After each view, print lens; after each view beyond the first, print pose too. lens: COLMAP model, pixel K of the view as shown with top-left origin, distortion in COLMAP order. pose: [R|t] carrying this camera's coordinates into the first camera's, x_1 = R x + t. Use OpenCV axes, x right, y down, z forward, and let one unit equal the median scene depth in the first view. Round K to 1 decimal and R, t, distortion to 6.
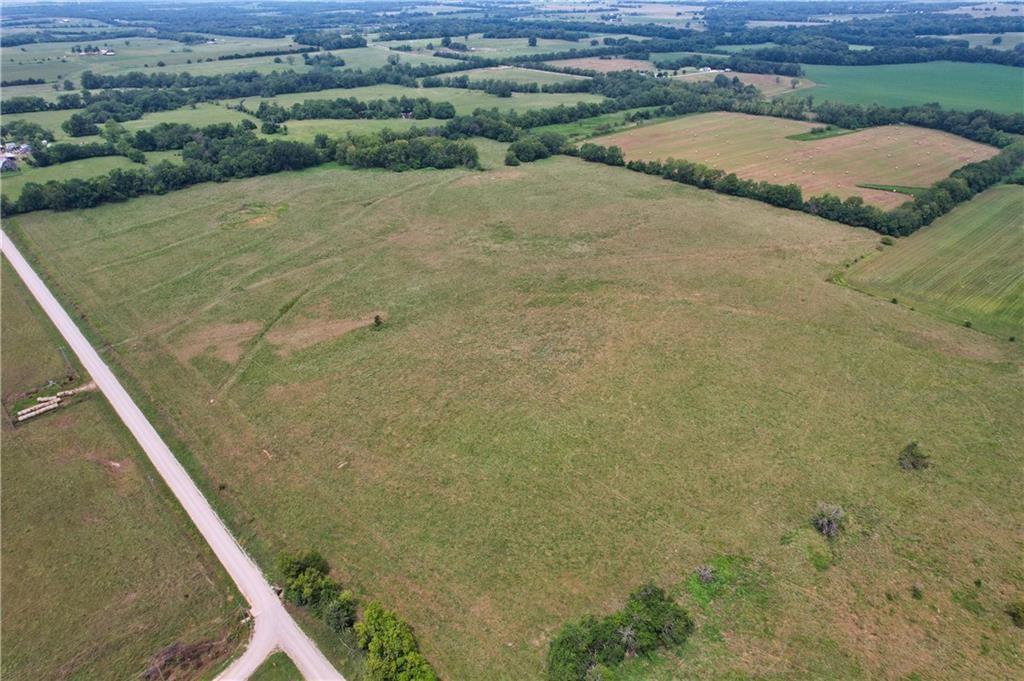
lens RADIAL K [[654.0, 0, 512.8], [0, 654.0, 343.5], [0, 0, 1]] dist [-0.074504, 0.065259]
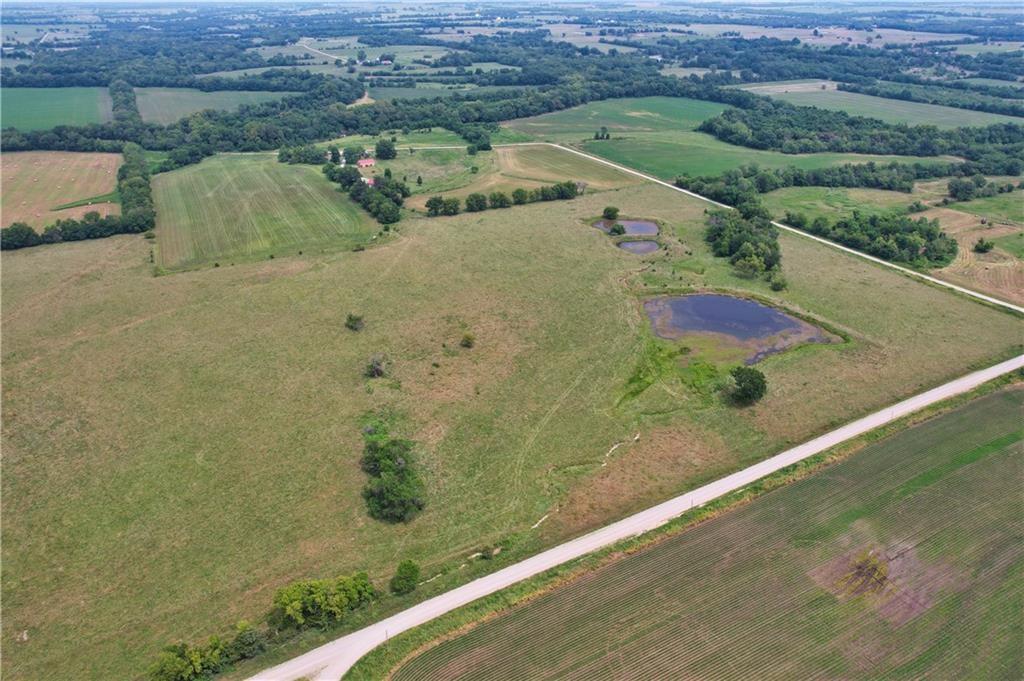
lens RADIAL K [[700.7, 0, 513.4], [0, 700.7, 319.0], [0, 0, 1]] dist [-0.077944, 0.071582]
pose [[0.255452, -0.410641, 0.875282, -0.355783], [0.481744, 0.838991, 0.253017, -0.031912], [-0.838252, 0.357028, 0.412146, 0.012025]]
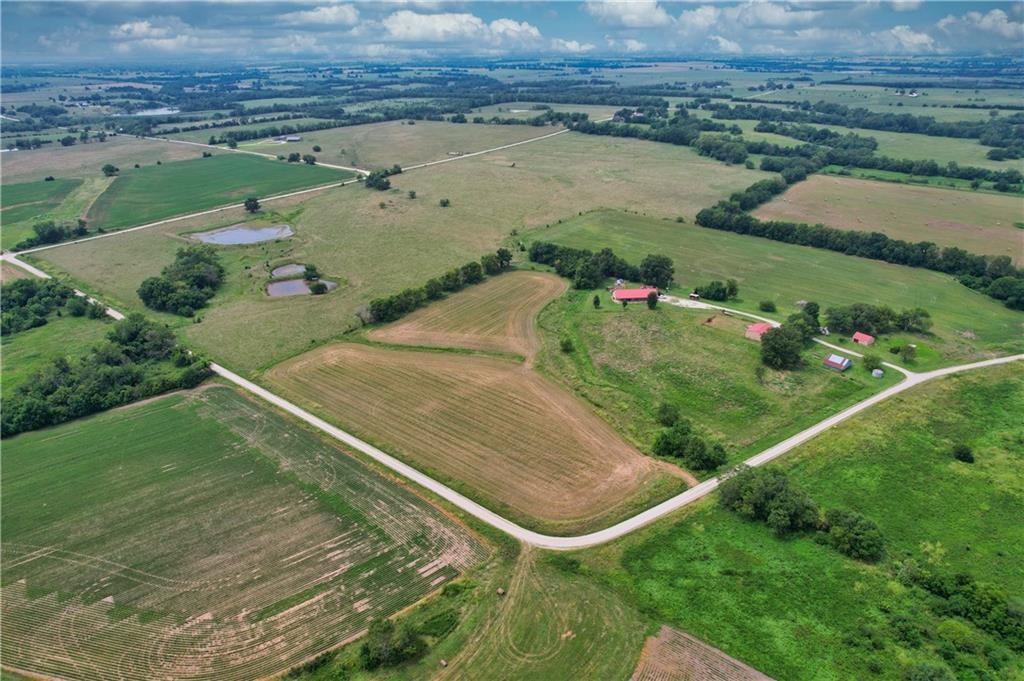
lens RADIAL K [[676.0, 0, 513.6], [0, 676.0, 333.8], [0, 0, 1]] dist [-0.078024, 0.071454]
pose [[0.155981, 0.406056, -0.900438, 1.890678], [-0.483797, 0.826171, 0.288758, -0.191107], [0.861168, 0.390589, 0.325316, 0.260159]]
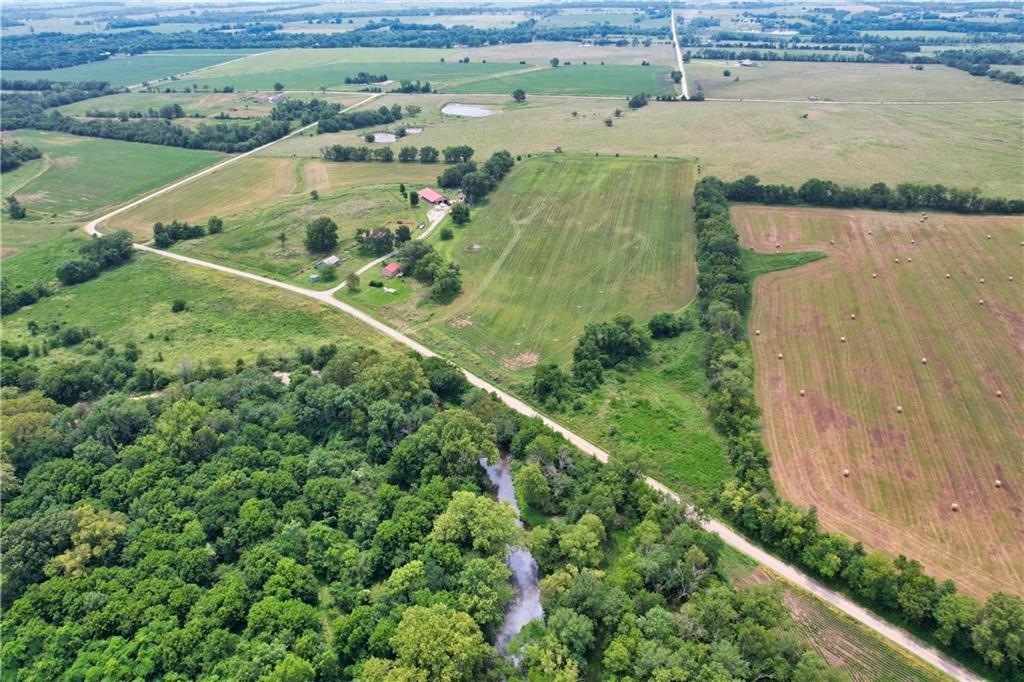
lens RADIAL K [[700.7, 0, 513.4], [0, 700.7, 319.5], [0, 0, 1]] dist [-0.077944, 0.071582]
pose [[-0.813488, 0.278220, -0.510716, 1.527053], [-0.272754, 0.593075, 0.757540, -0.861950], [0.513656, 0.755550, -0.406573, 1.461724]]
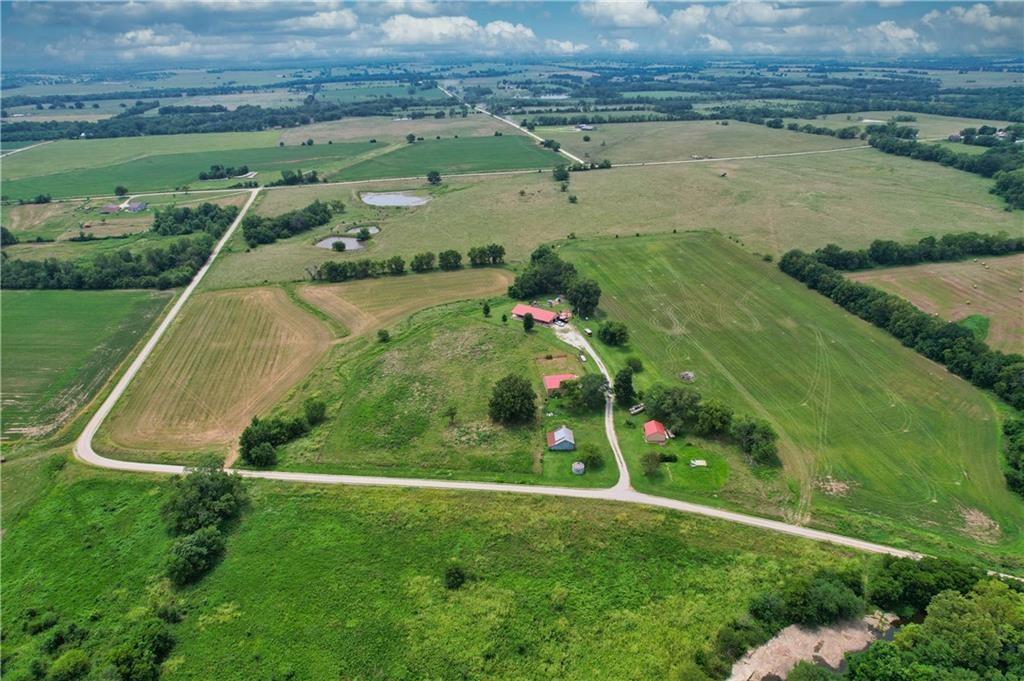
lens RADIAL K [[654.0, 0, 512.8], [0, 654.0, 343.5], [0, 0, 1]] dist [-0.074504, 0.065259]
pose [[-0.508182, 0.380148, -0.772812, 1.711805], [-0.410634, 0.681808, 0.605407, -0.552131], [0.757054, 0.625000, -0.190381, 0.913294]]
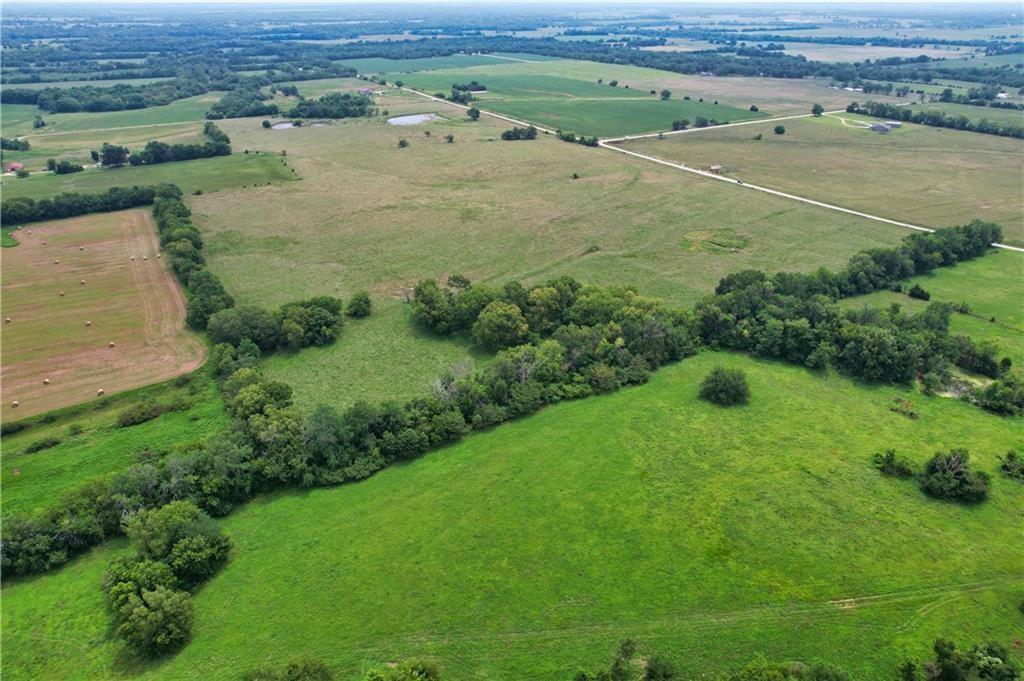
lens RADIAL K [[676.0, 0, 513.6], [0, 676.0, 333.8], [0, 0, 1]] dist [-0.078024, 0.071454]
pose [[-0.971408, -0.096492, 0.216923, -0.354251], [0.128090, 0.556294, 0.821054, -0.981619], [-0.199898, 0.825364, -0.528029, 1.731406]]
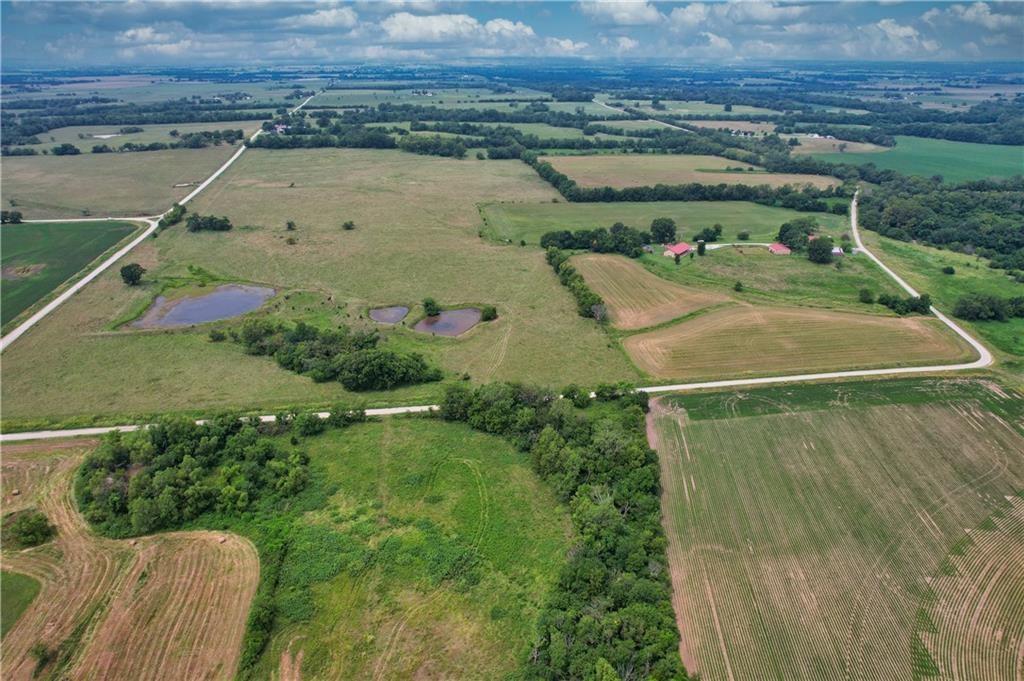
lens RADIAL K [[655.2, 0, 515.3], [0, 655.2, 344.4], [0, 0, 1]] dist [-0.072950, 0.065897]
pose [[0.838156, 0.237566, -0.490976, 1.365460], [-0.280623, 0.959706, -0.014689, 0.253682], [0.467703, 0.150091, 0.871049, -0.496203]]
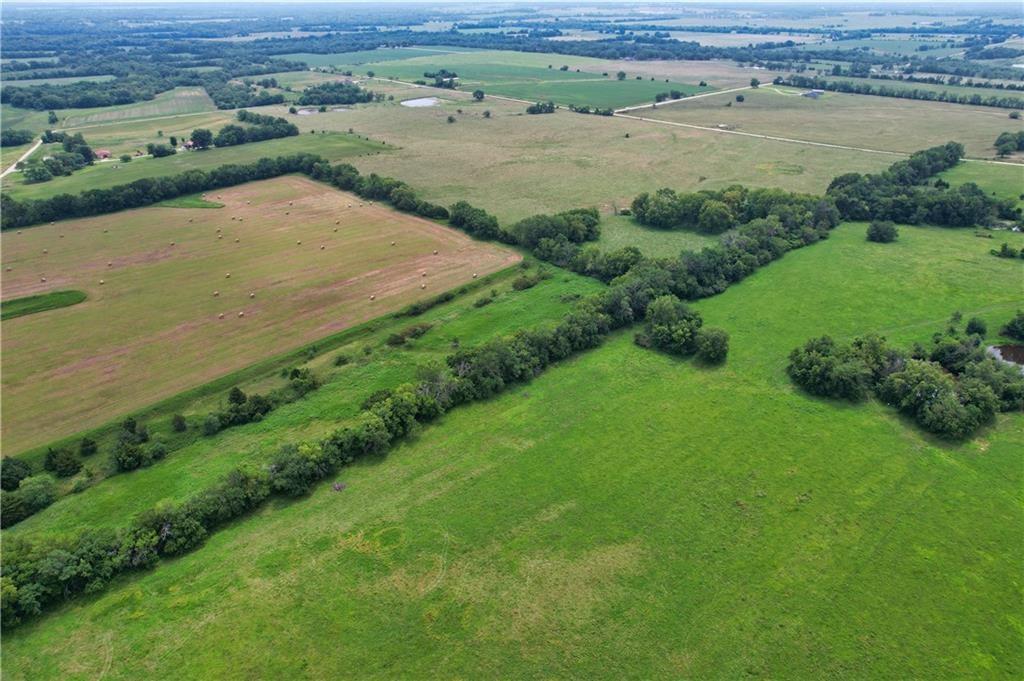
lens RADIAL K [[676.0, 0, 513.6], [0, 676.0, 333.8], [0, 0, 1]] dist [-0.078024, 0.071454]
pose [[-0.999661, 0.002295, 0.025924, 0.095022], [0.023001, 0.543919, 0.838822, -1.180659], [-0.012175, 0.839135, -0.543788, 2.069265]]
